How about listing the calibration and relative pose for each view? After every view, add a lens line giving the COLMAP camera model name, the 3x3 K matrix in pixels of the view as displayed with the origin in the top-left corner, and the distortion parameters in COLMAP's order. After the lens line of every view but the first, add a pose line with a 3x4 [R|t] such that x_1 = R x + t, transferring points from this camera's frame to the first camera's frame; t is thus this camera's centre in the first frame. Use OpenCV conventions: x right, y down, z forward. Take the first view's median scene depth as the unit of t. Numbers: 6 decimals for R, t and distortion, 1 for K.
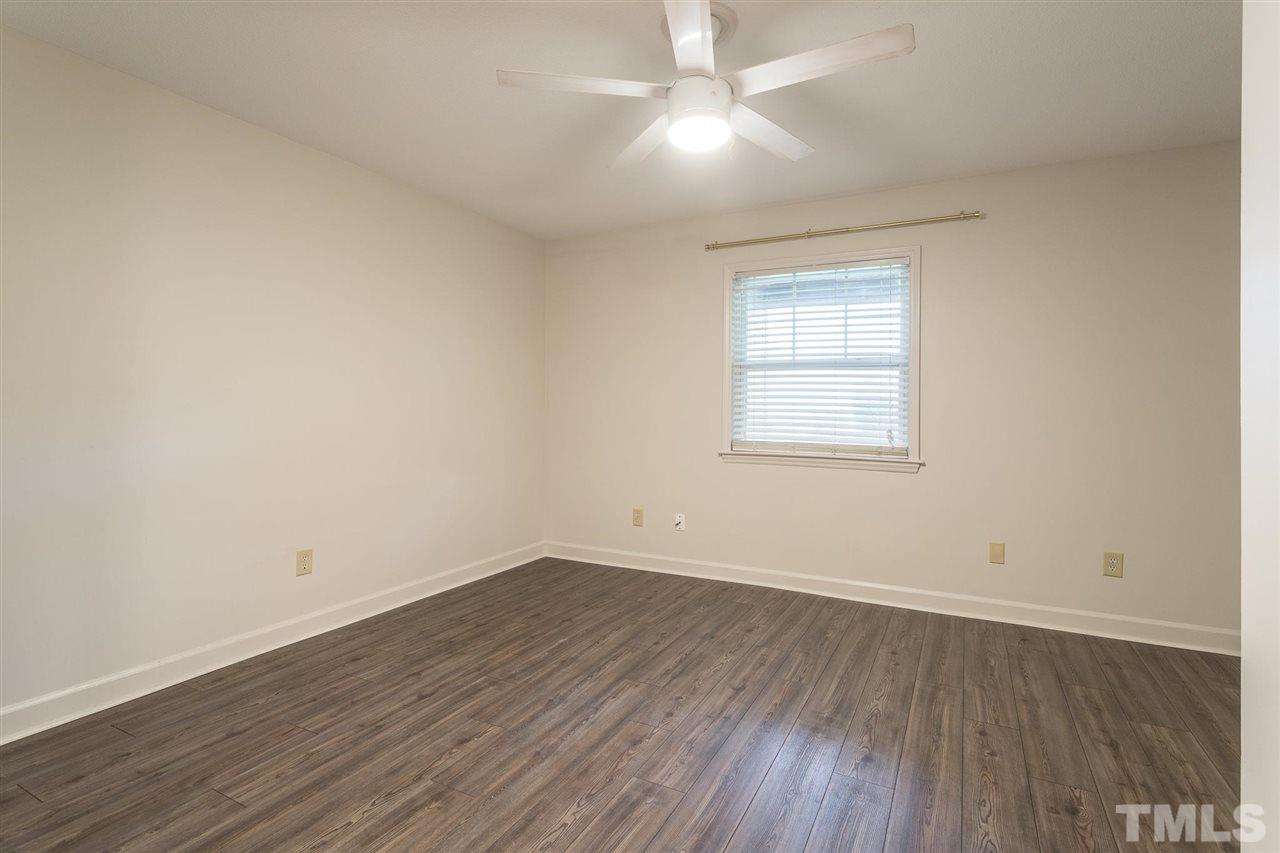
lens RADIAL K [[614.9, 0, 639.9], [0, 614.9, 410.9], [0, 0, 1]] dist [0.002122, 0.001129]
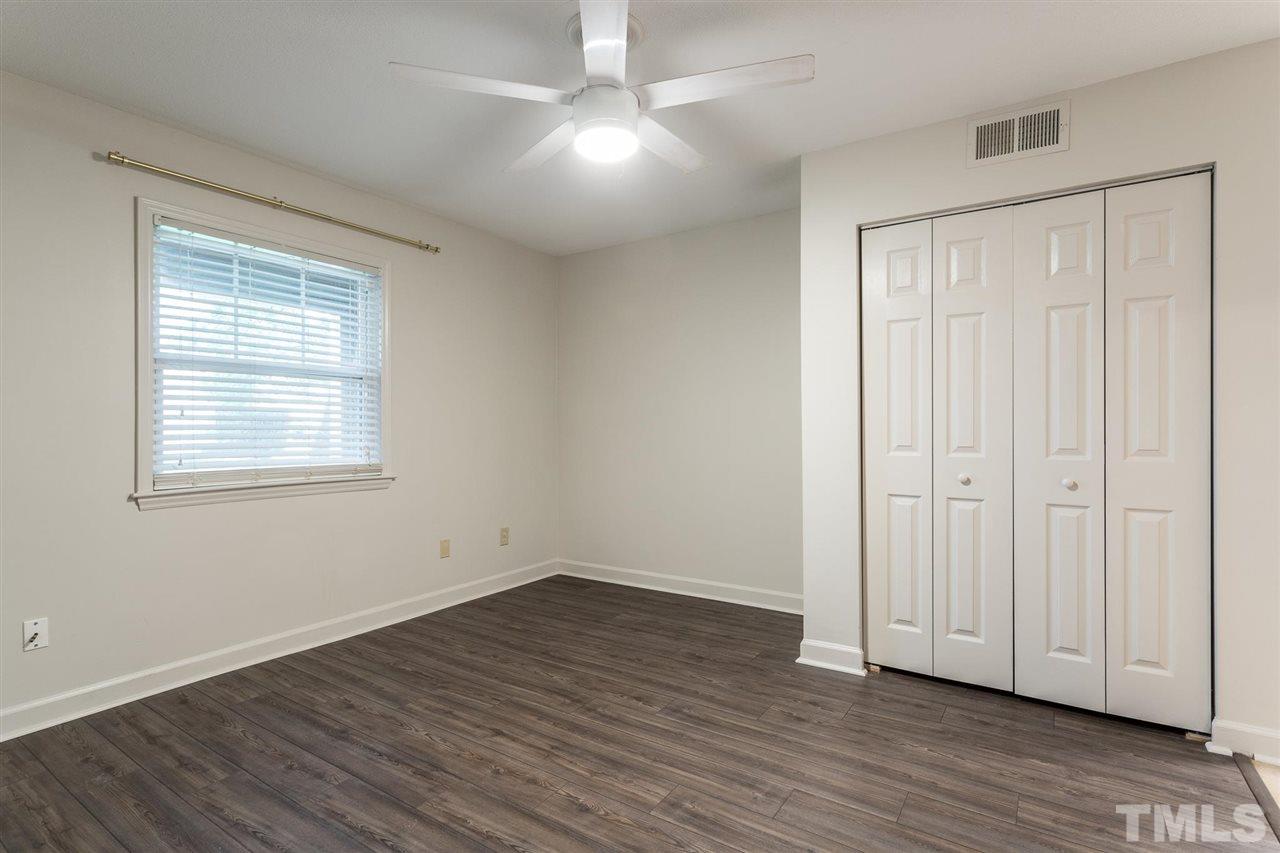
lens RADIAL K [[614.9, 0, 645.6], [0, 614.9, 433.4], [0, 0, 1]] dist [0.002122, 0.001129]
pose [[0.101248, -0.018242, 0.994694, -0.567044], [0.006188, 0.999824, 0.017707, -0.004152], [-0.994842, 0.004362, 0.101343, 0.545852]]
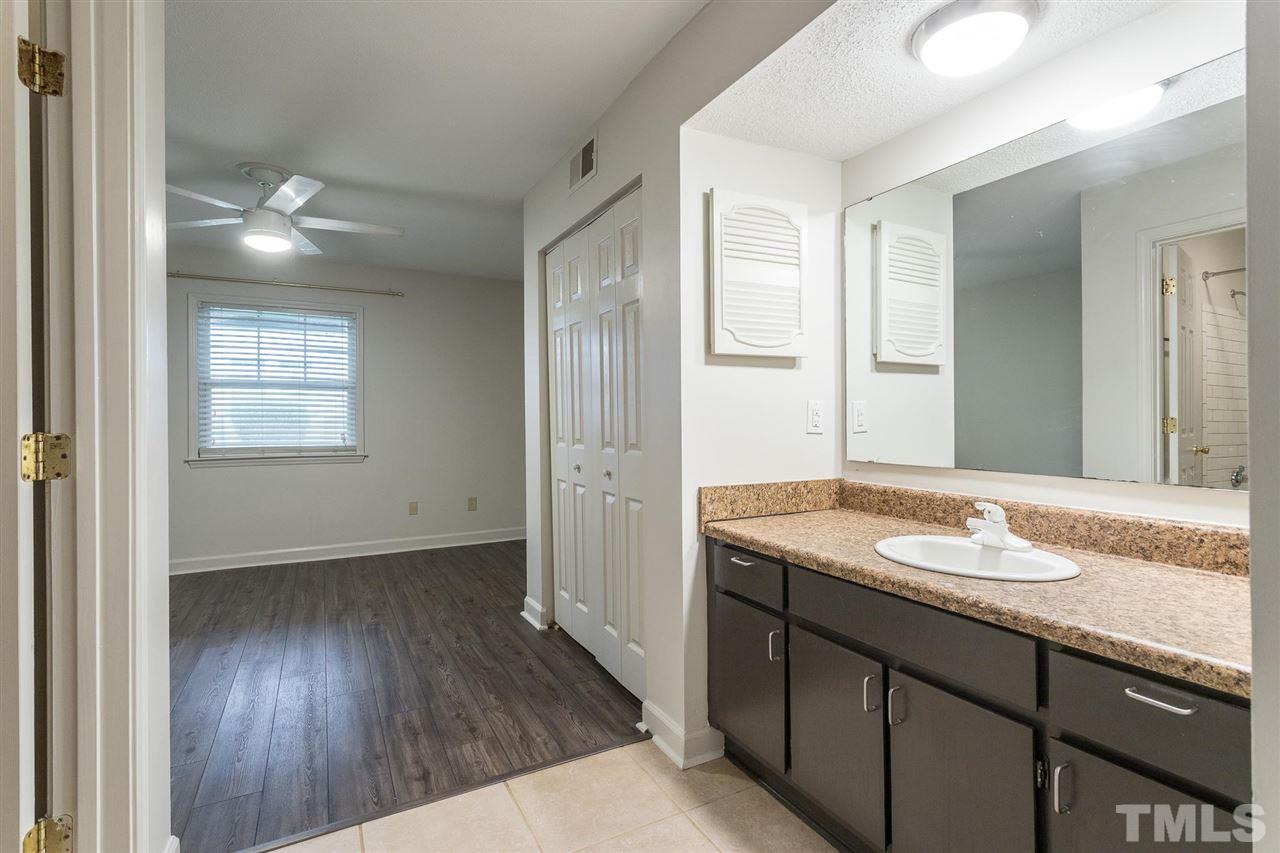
lens RADIAL K [[614.9, 0, 649.9], [0, 614.9, 418.5], [0, 0, 1]] dist [0.002122, 0.001129]
pose [[0.561206, -0.017477, 0.827492, -0.420065], [0.015955, 0.999820, 0.010297, -0.008100], [-0.827523, 0.007424, 0.561383, -0.431259]]
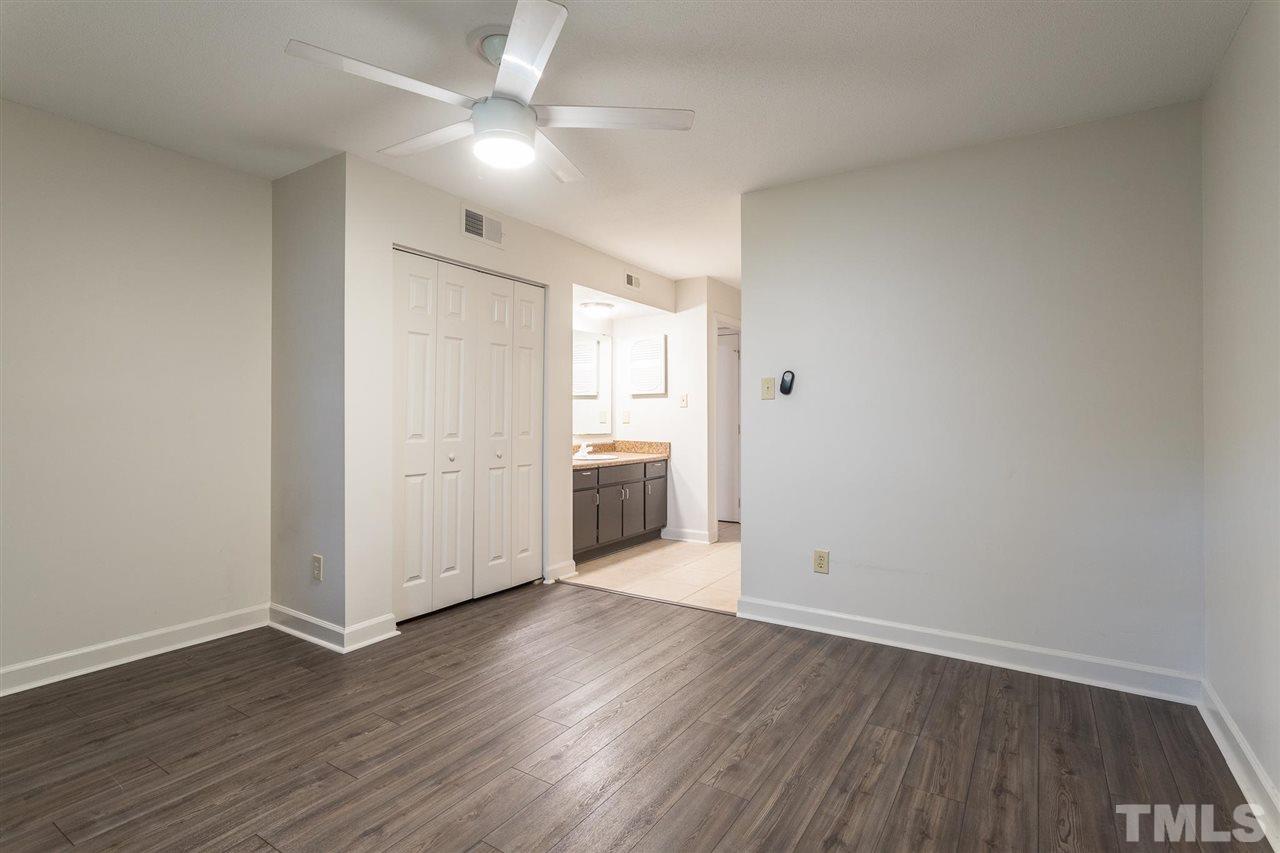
lens RADIAL K [[614.9, 0, 633.3], [0, 614.9, 419.1], [0, 0, 1]] dist [0.002122, 0.001129]
pose [[-0.994549, -0.008443, 0.103926, -0.150356], [-0.007671, 0.999940, 0.007832, -0.006680], [-0.103986, 0.006992, -0.994554, 1.303390]]
